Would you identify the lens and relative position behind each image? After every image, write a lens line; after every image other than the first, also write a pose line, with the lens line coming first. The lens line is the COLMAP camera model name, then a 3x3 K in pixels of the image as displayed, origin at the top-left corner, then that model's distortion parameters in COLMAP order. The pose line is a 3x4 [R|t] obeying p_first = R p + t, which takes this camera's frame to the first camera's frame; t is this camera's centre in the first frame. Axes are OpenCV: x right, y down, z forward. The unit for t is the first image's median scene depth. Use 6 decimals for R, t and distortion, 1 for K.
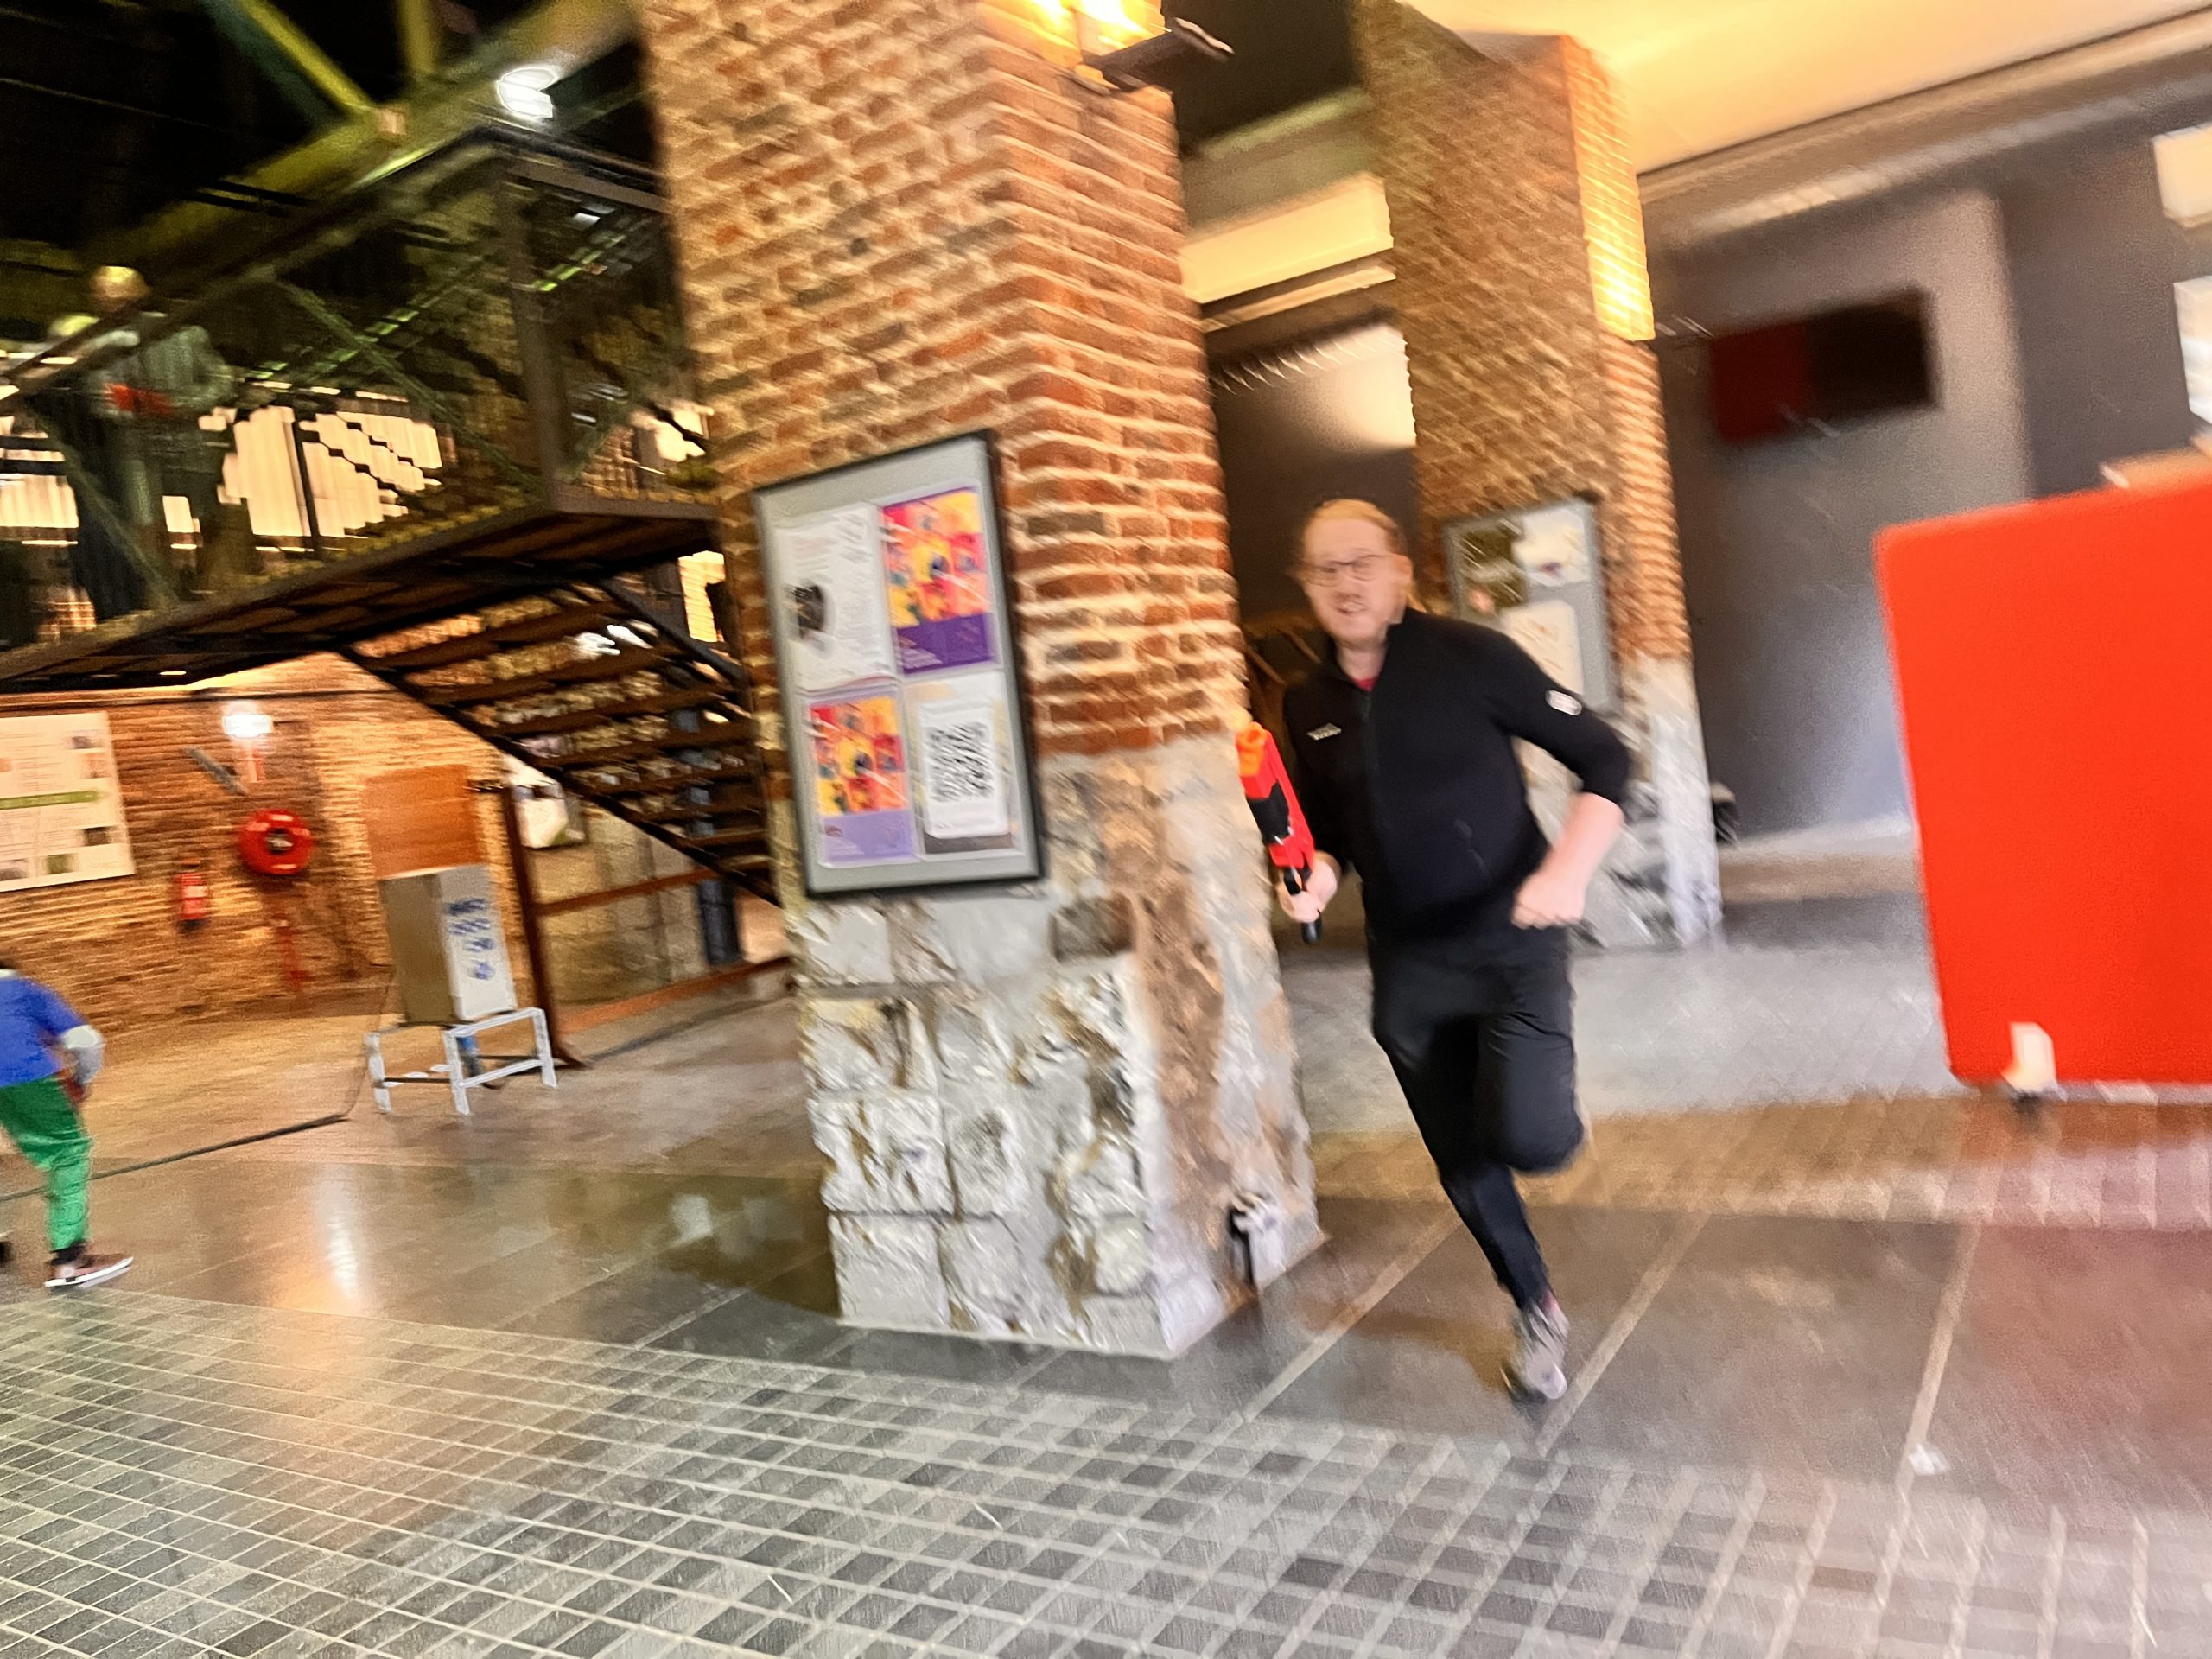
lens RADIAL K [[1699.6, 0, 1108.8], [0, 1699.6, 830.2], [0, 0, 1]] dist [0.072454, -0.101337]
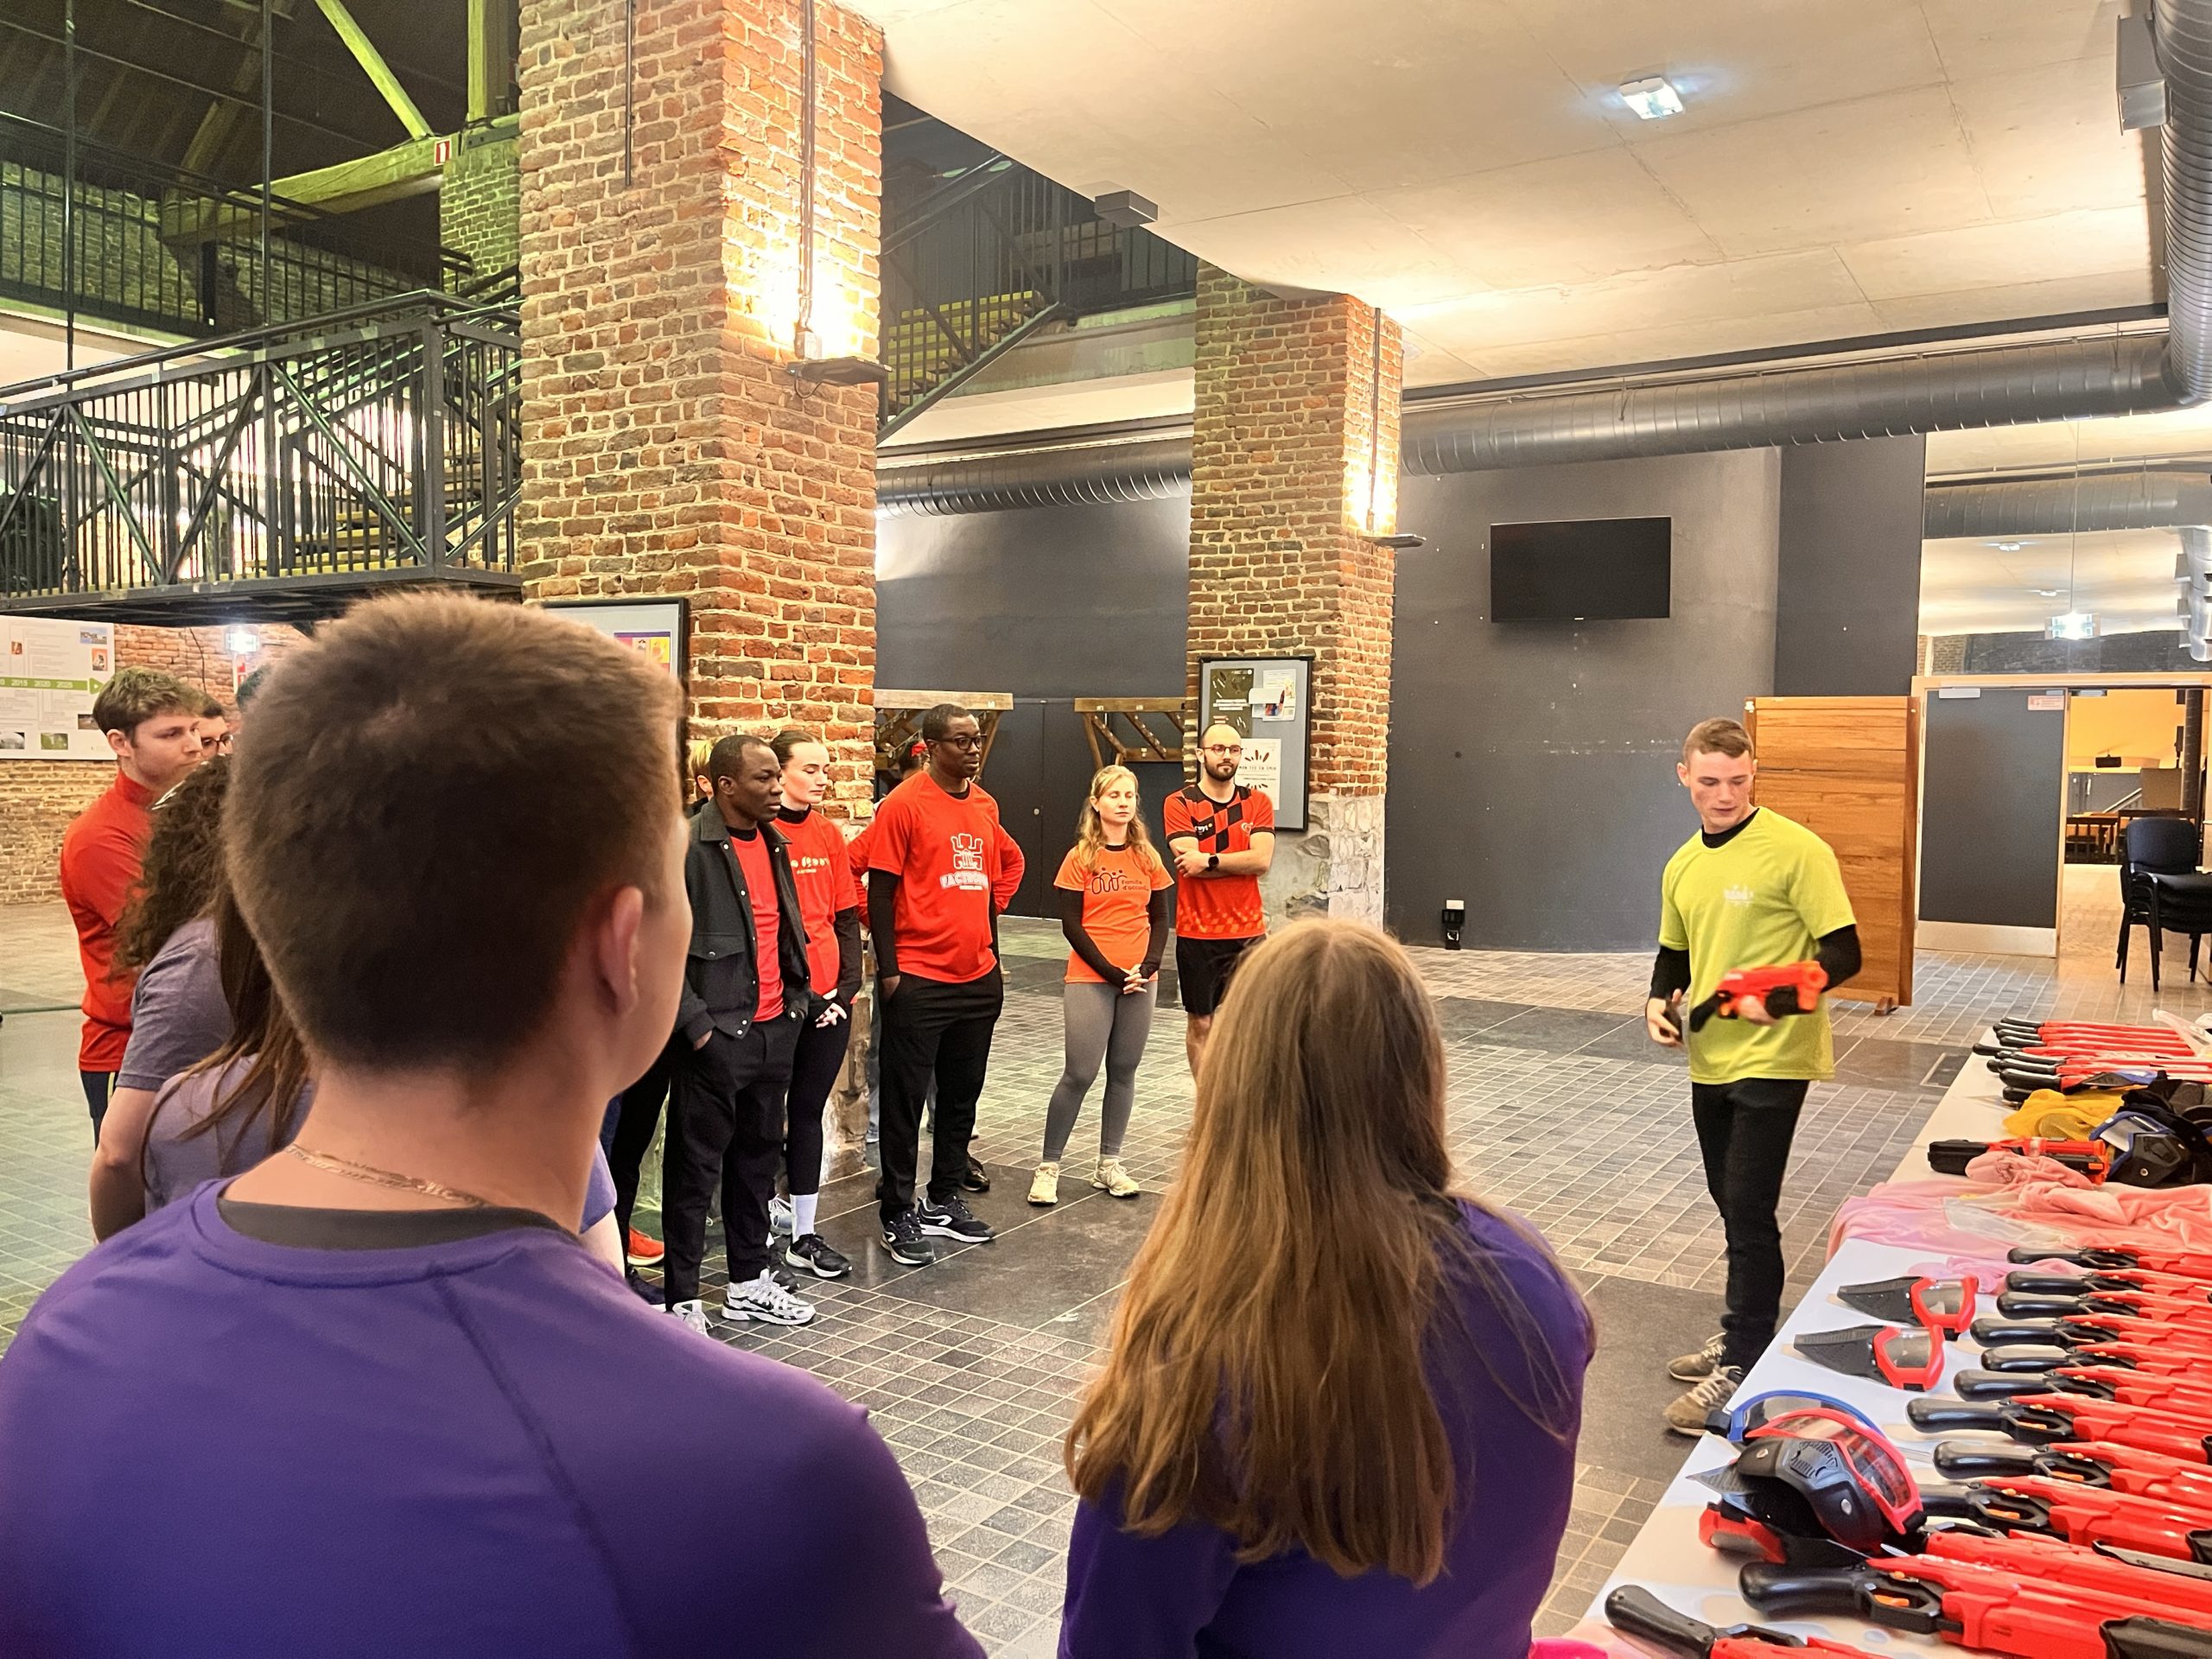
lens RADIAL K [[1699.6, 0, 1126.7], [0, 1699.6, 825.5], [0, 0, 1]] dist [0.072454, -0.101337]
pose [[0.988235, 0.152794, 0.006729, 0.298124], [-0.152690, 0.988177, -0.013883, -0.067211], [-0.008770, 0.012692, 0.999881, -0.457429]]
